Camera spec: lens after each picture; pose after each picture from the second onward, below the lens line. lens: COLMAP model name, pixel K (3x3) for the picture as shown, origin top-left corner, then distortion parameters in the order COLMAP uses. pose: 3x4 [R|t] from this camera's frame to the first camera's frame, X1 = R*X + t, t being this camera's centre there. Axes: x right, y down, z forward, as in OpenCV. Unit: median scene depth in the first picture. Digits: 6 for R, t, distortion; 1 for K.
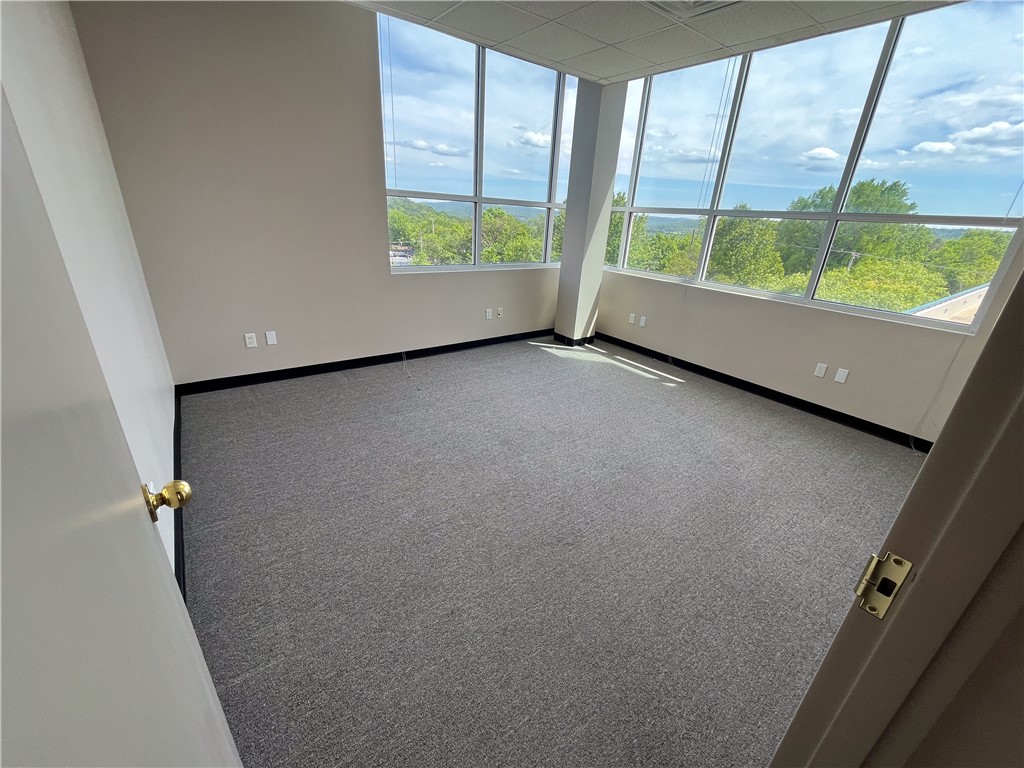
lens RADIAL K [[412.9, 0, 508.3], [0, 412.9, 386.3], [0, 0, 1]] dist [0.002491, -0.001000]
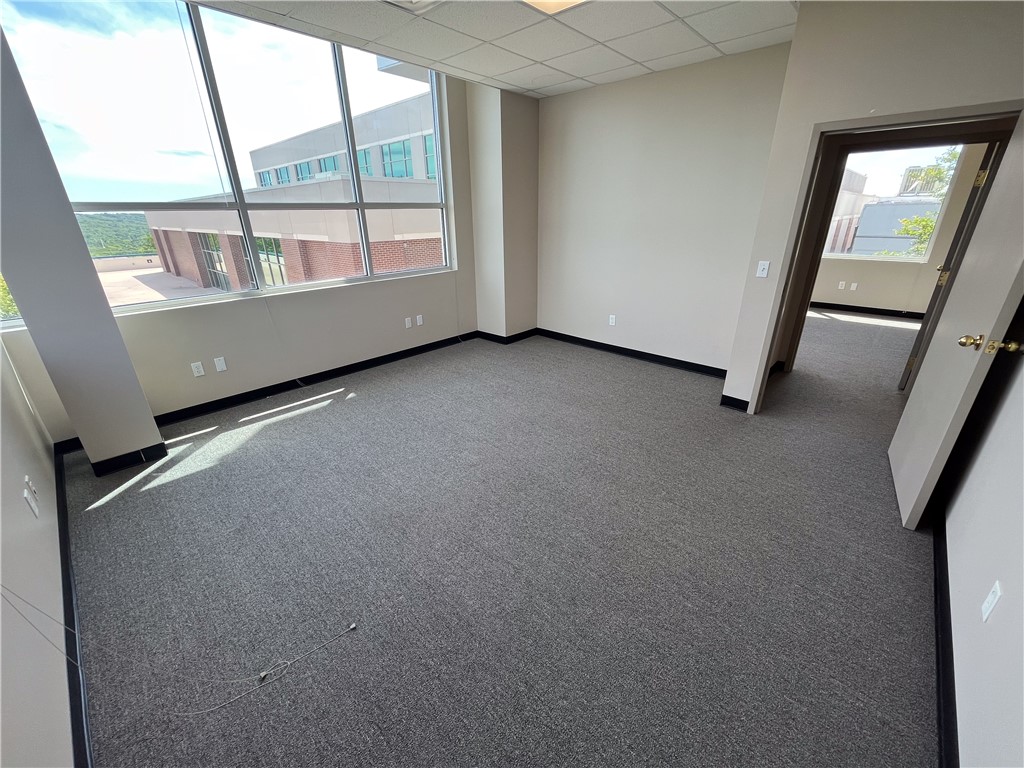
lens RADIAL K [[412.9, 0, 506.4], [0, 412.9, 395.8], [0, 0, 1]] dist [0.002491, -0.001000]
pose [[-0.180889, -0.443976, 0.877590, -0.440690], [0.385478, 0.788910, 0.478568, -0.285626], [-0.904812, 0.424860, 0.028438, 0.605780]]
